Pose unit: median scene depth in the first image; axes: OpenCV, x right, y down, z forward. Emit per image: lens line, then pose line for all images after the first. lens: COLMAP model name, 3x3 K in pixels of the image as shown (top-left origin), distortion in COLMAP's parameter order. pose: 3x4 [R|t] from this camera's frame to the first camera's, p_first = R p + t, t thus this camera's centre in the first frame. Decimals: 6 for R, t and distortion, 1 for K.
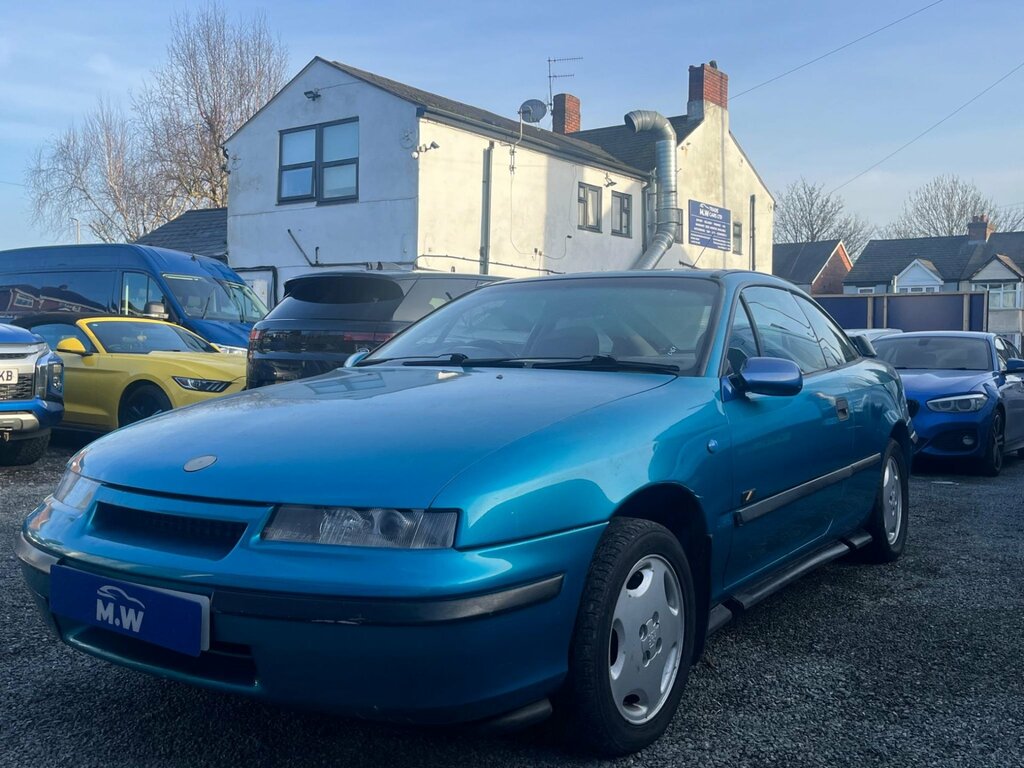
lens RADIAL K [[969.7, 0, 499.3], [0, 969.7, 370.1], [0, 0, 1]] dist [0.035391, -0.017484]
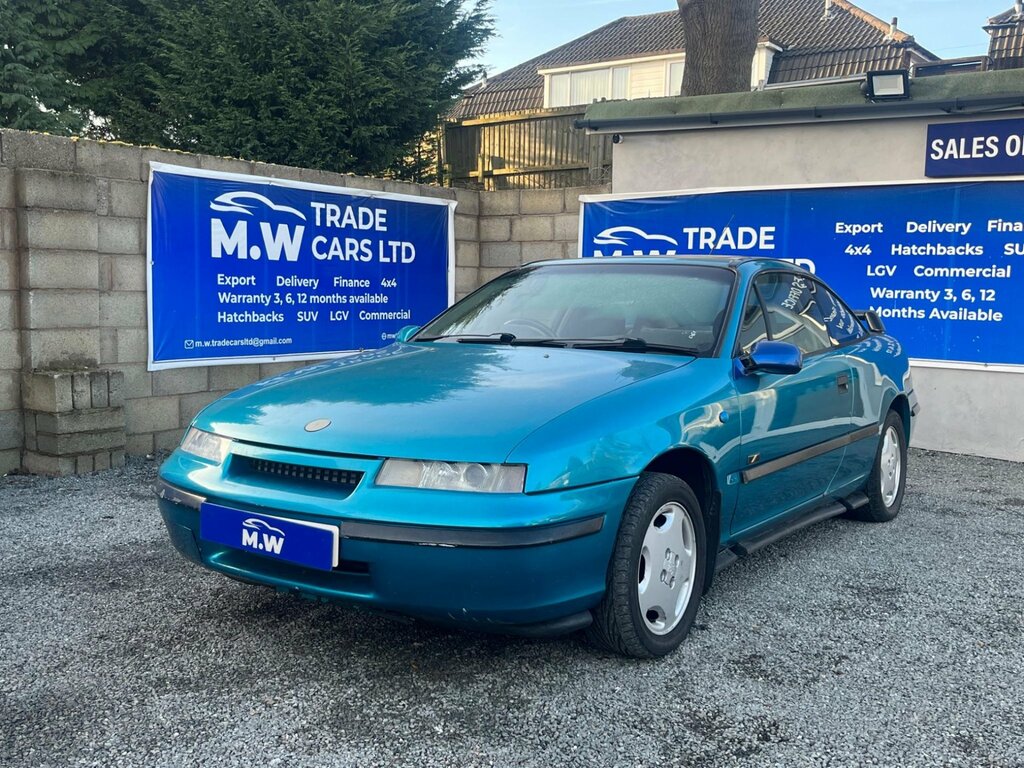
lens RADIAL K [[1080.6, 0, 504.9], [0, 1080.6, 401.0], [0, 0, 1]] dist [0.032010, -0.010425]
pose [[0.999896, 0.012084, 0.007840, -0.012254], [-0.012598, 0.997524, 0.069183, -0.005915], [-0.006984, -0.069274, 0.997573, -0.065239]]
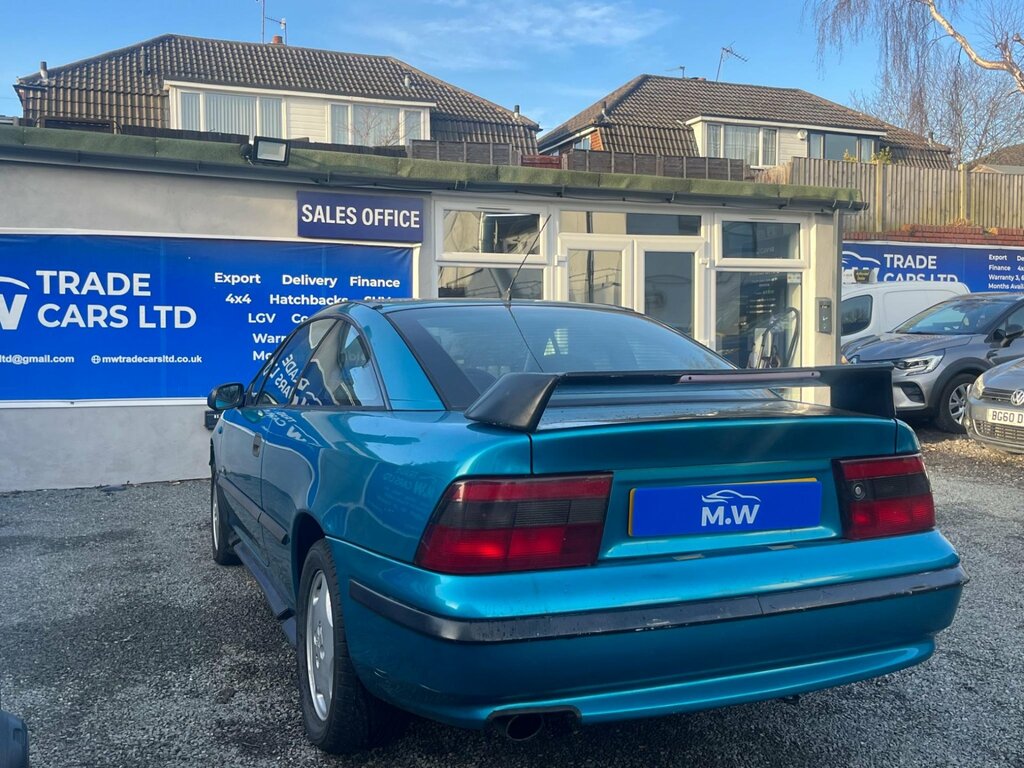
lens RADIAL K [[994.0, 0, 506.8], [0, 994.0, 382.7], [0, 0, 1]] dist [0.046357, -0.046316]
pose [[0.544557, -0.044974, 0.837517, -0.209598], [0.033762, 0.998927, 0.031689, -0.013501], [-0.838044, 0.011020, 0.545492, 0.074523]]
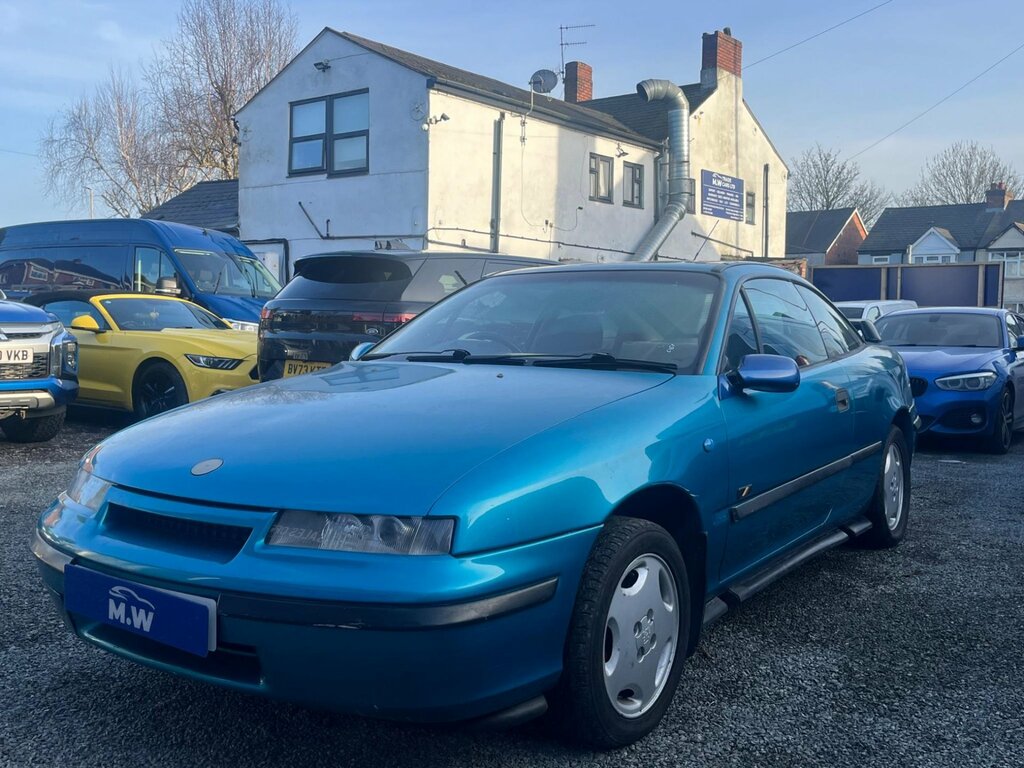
lens RADIAL K [[970.3, 0, 496.8], [0, 970.3, 368.0], [0, 0, 1]] dist [0.030486, -0.006251]
pose [[0.999879, 0.000120, -0.015543, 0.002588], [0.000365, 0.999513, 0.031192, -0.006724], [0.015539, -0.031194, 0.999393, -0.003765]]
